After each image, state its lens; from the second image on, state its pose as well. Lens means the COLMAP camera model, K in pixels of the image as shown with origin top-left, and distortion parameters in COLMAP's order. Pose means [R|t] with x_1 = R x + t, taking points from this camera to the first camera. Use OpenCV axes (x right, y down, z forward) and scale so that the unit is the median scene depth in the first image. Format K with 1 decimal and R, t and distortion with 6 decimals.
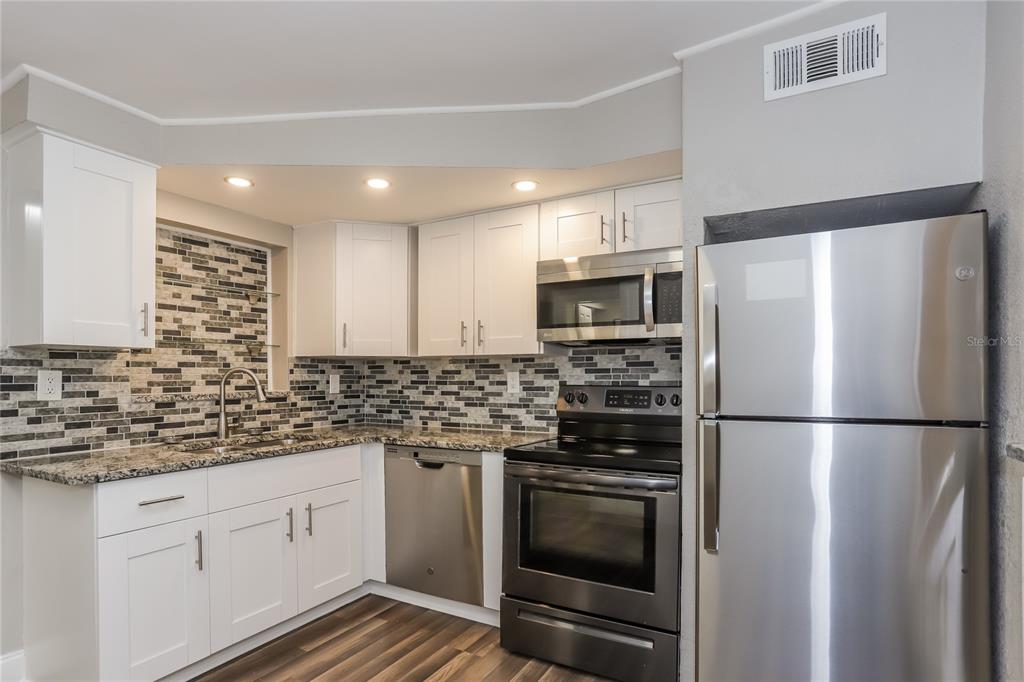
lens RADIAL K [[514.7, 0, 512.9], [0, 514.7, 345.2], [0, 0, 1]] dist [-0.060293, 0.034695]
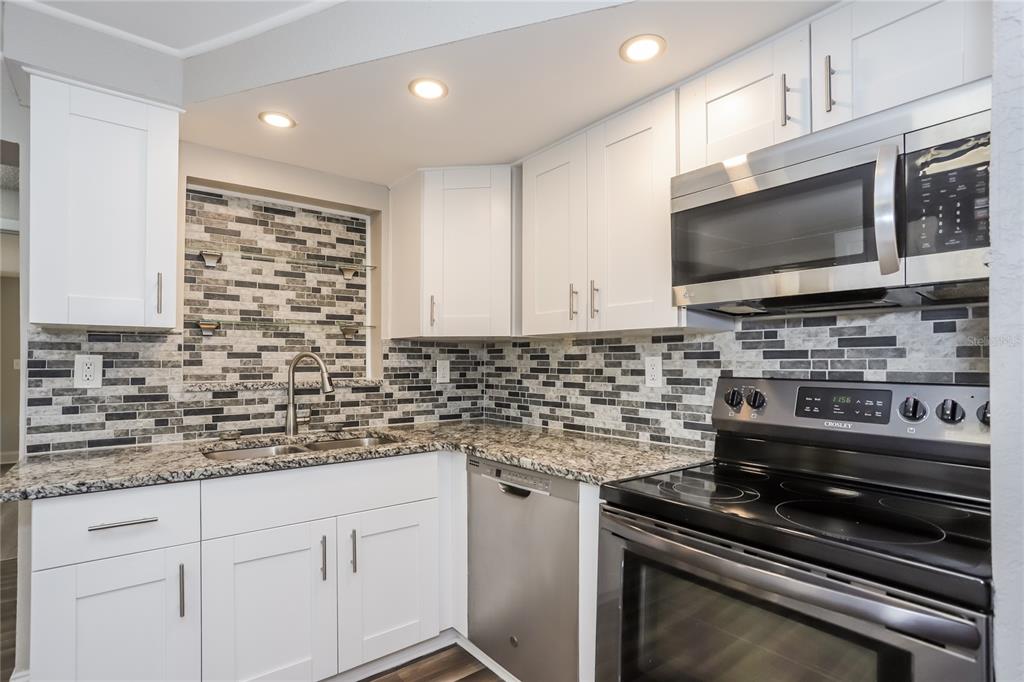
lens RADIAL K [[514.7, 0, 512.9], [0, 514.7, 345.2], [0, 0, 1]] dist [-0.060293, 0.034695]
pose [[0.931480, -0.008209, -0.363701, 0.082253], [0.017963, 0.999564, 0.023444, 0.019129], [0.363349, -0.028371, 0.931221, 0.323892]]
